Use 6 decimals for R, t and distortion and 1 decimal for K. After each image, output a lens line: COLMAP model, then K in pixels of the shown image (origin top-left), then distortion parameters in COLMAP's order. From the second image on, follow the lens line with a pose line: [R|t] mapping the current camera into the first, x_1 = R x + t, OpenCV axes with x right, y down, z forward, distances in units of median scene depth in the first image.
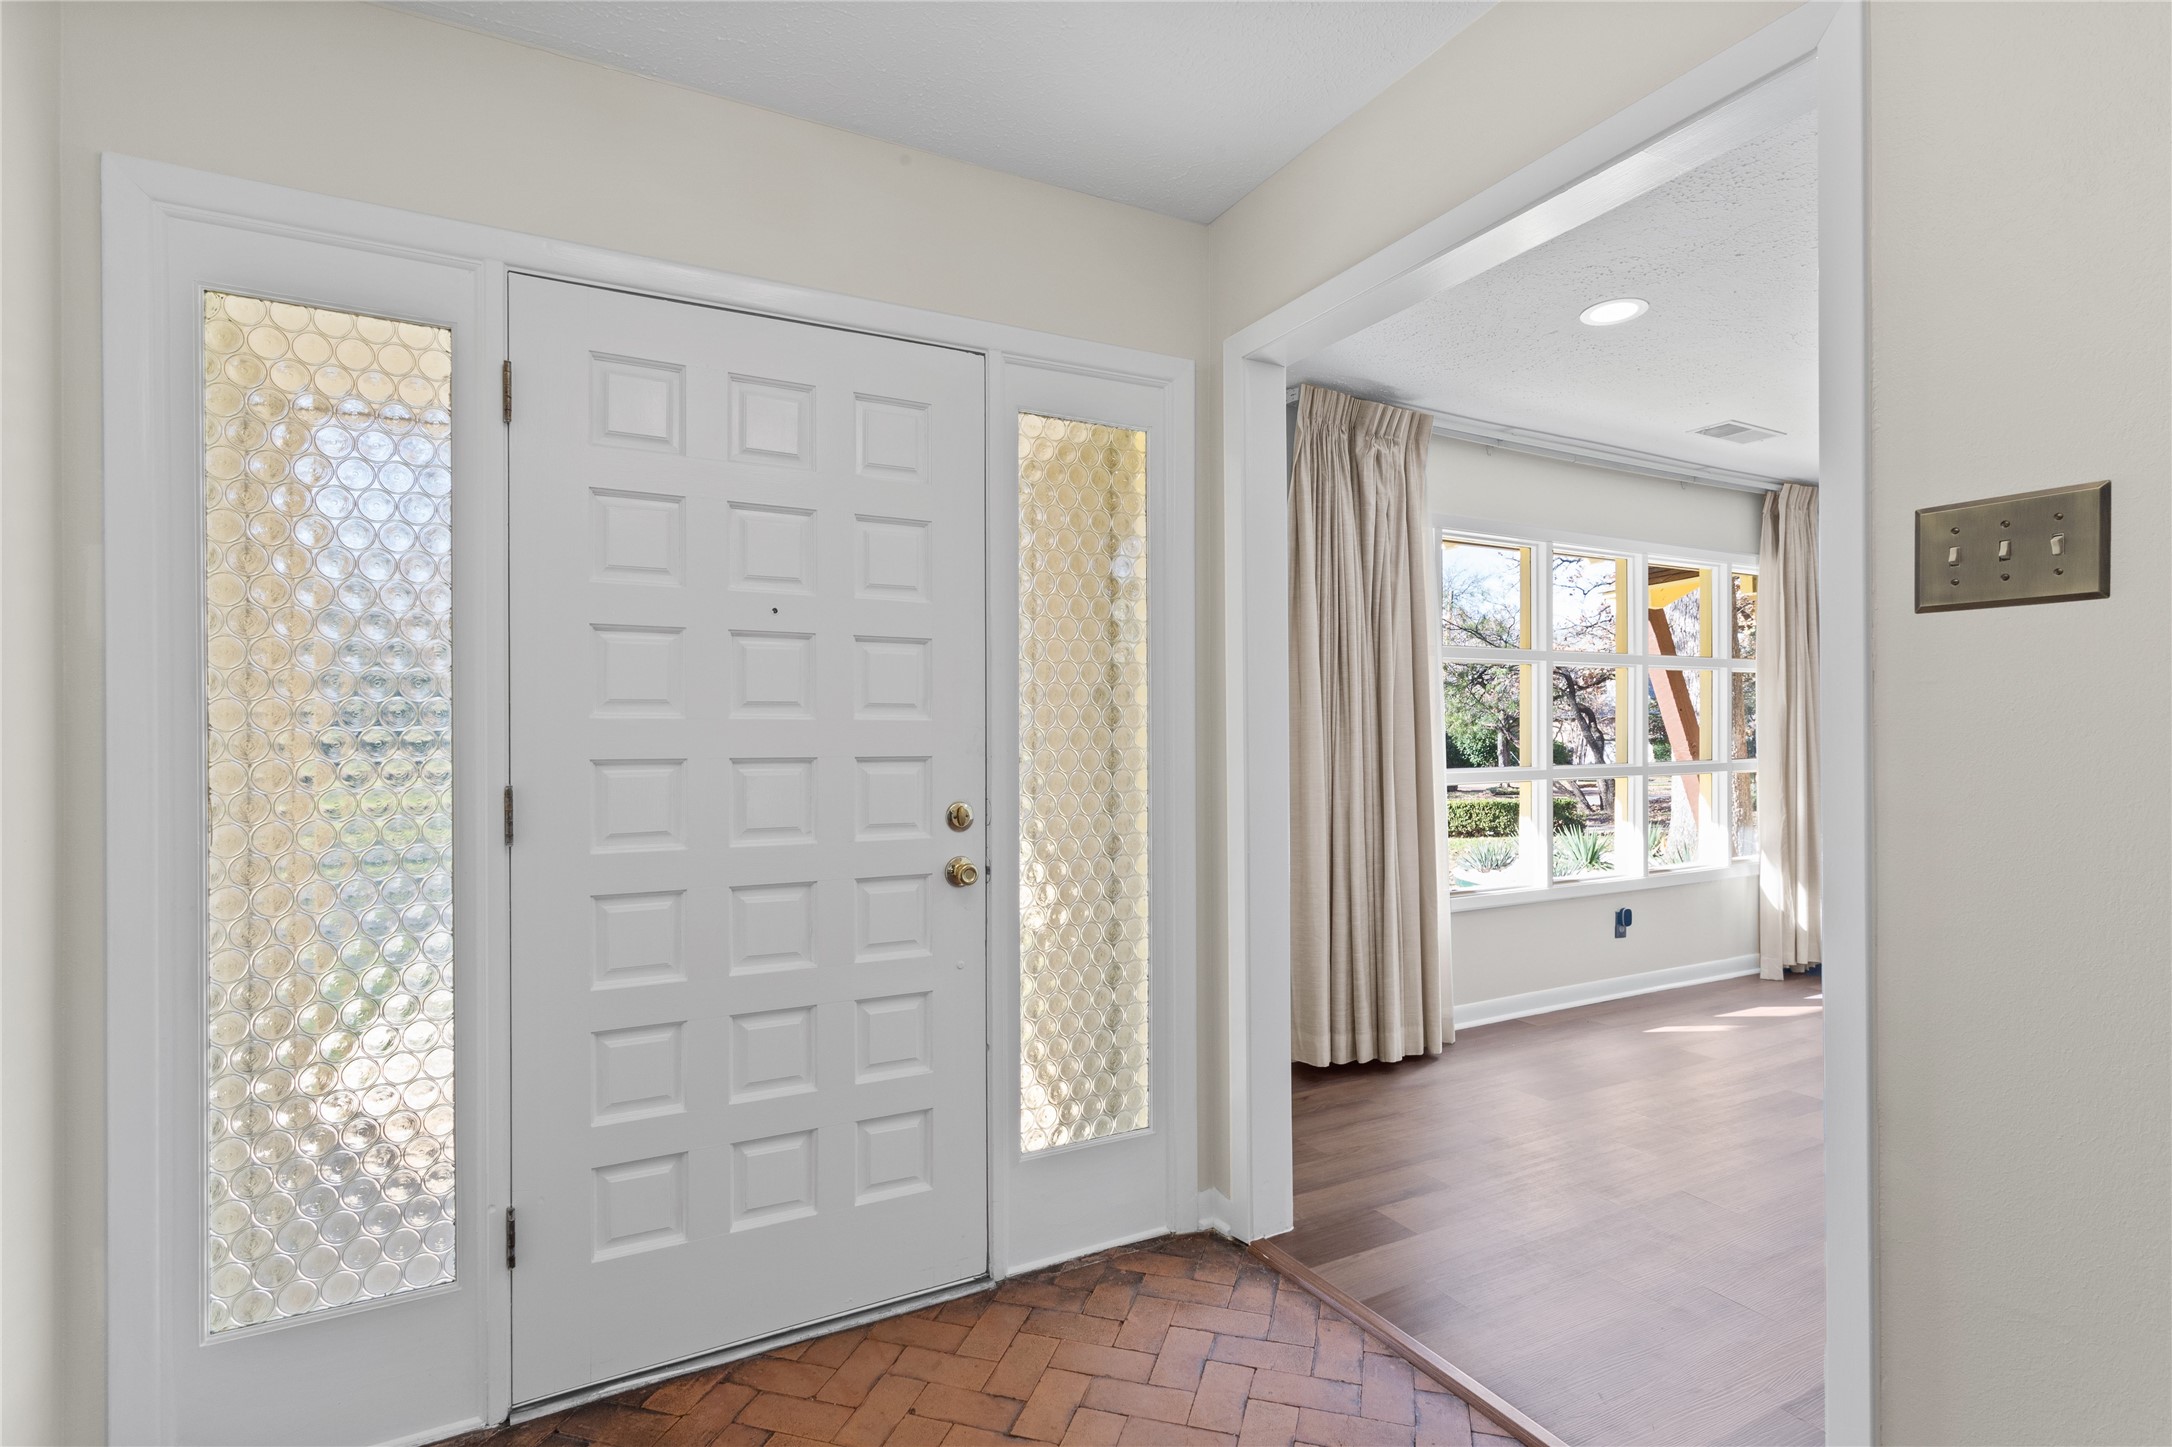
lens RADIAL K [[1013.5, 0, 1086.0], [0, 1013.5, 727.6], [0, 0, 1]] dist [-0.000413, 0.000889]
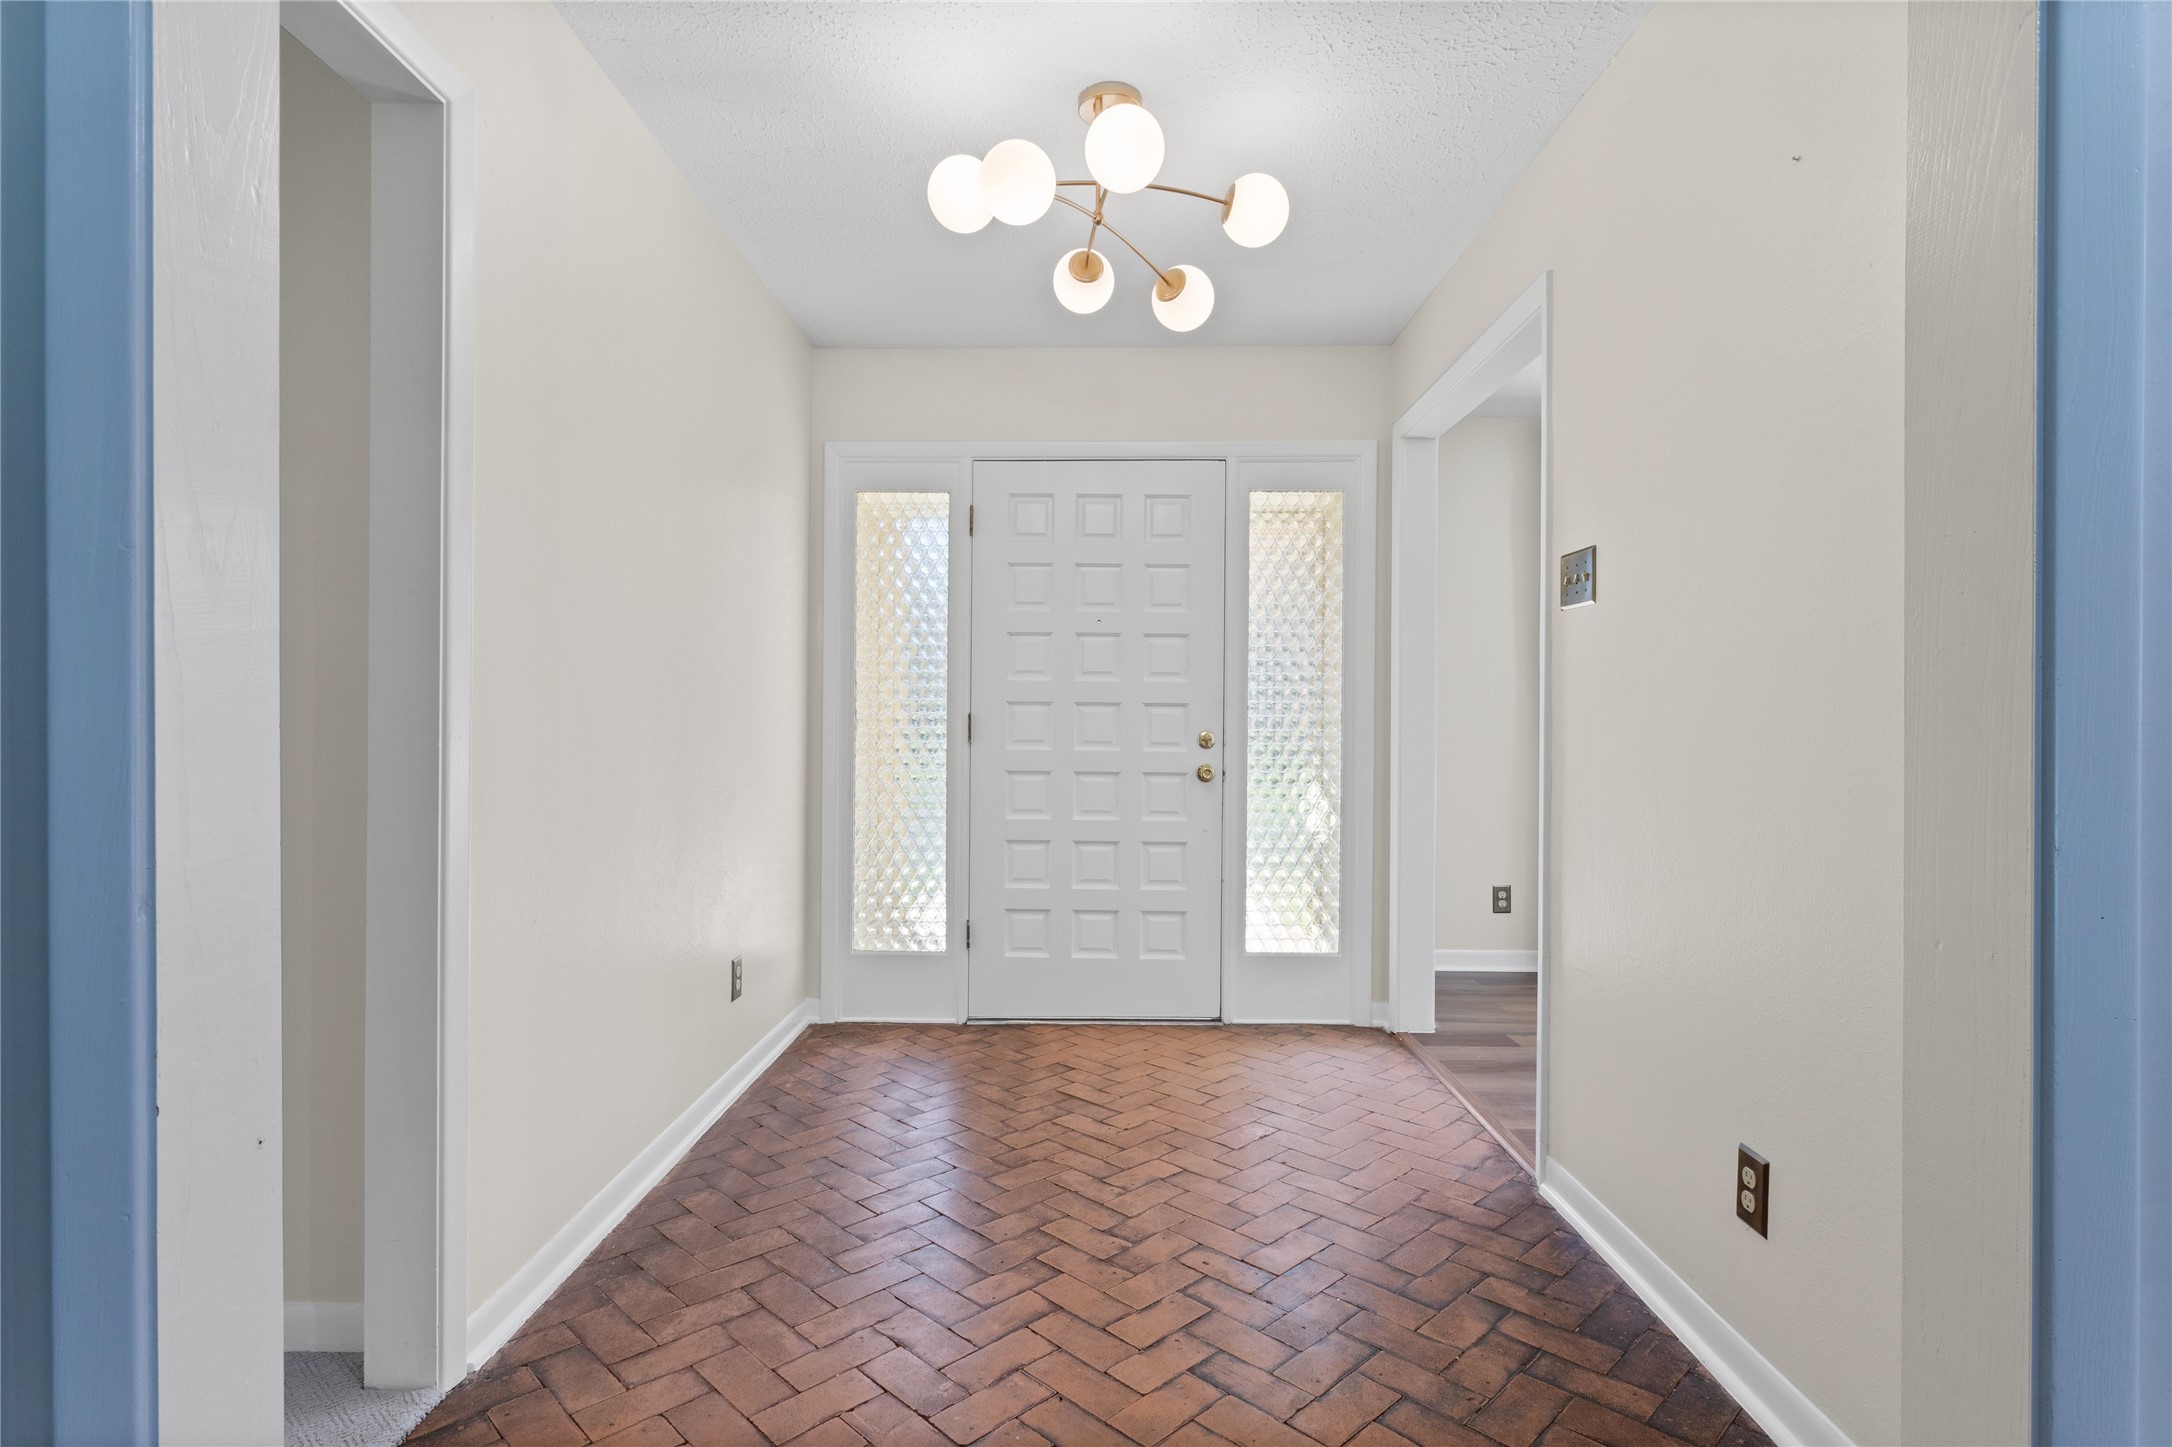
lens RADIAL K [[1072.2, 0, 1085.7], [0, 1072.2, 703.1], [0, 0, 1]] dist [-0.012148, 0.010178]
pose [[0.884902, 0.000000, -0.465776, 0.523178], [-0.008222, 0.999844, -0.015620, 0.056488], [0.465704, 0.017652, 0.884765, -0.653391]]
